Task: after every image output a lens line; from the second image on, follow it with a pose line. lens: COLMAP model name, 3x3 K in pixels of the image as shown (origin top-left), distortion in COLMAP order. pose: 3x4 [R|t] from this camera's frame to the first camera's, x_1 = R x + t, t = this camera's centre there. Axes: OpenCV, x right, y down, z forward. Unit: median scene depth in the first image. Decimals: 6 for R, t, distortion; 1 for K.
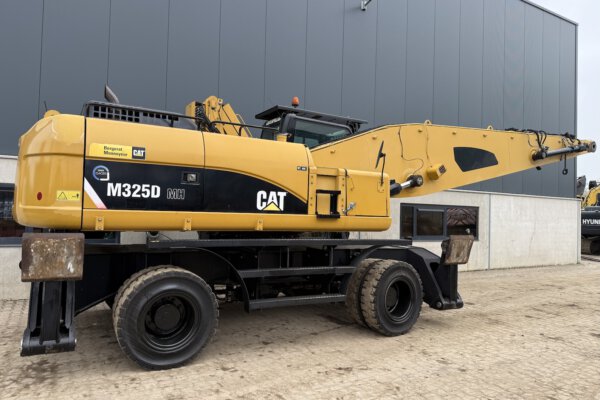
lens RADIAL K [[435.1, 0, 303.0], [0, 435.1, 205.1], [0, 0, 1]] dist [0.023040, -0.040321]
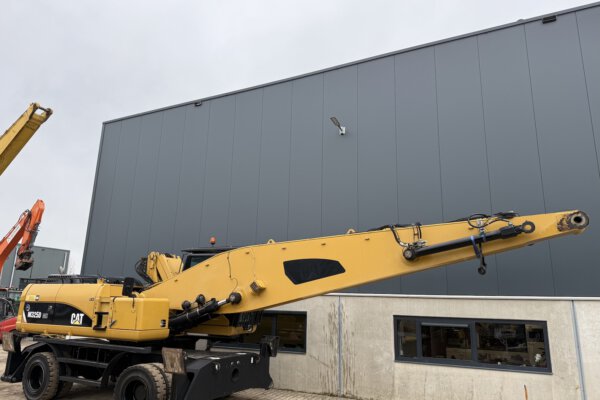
lens RADIAL K [[435.1, 0, 307.0], [0, 435.1, 192.4], [0, 0, 1]] dist [0.023040, -0.040321]
pose [[0.530785, -0.231893, -0.815165, 2.054522], [0.007265, 0.963048, -0.269232, -0.020904], [0.847476, 0.136982, 0.512856, 0.804770]]
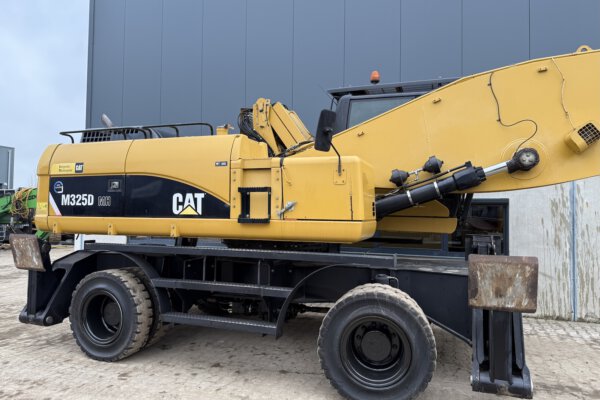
lens RADIAL K [[435.1, 0, 310.5], [0, 435.1, 210.1], [0, 0, 1]] dist [0.023040, -0.040321]
pose [[0.635434, -0.032995, -0.771450, 0.778404], [0.018077, 0.999448, -0.027856, 0.032438], [0.771944, 0.003755, 0.635680, 0.624054]]
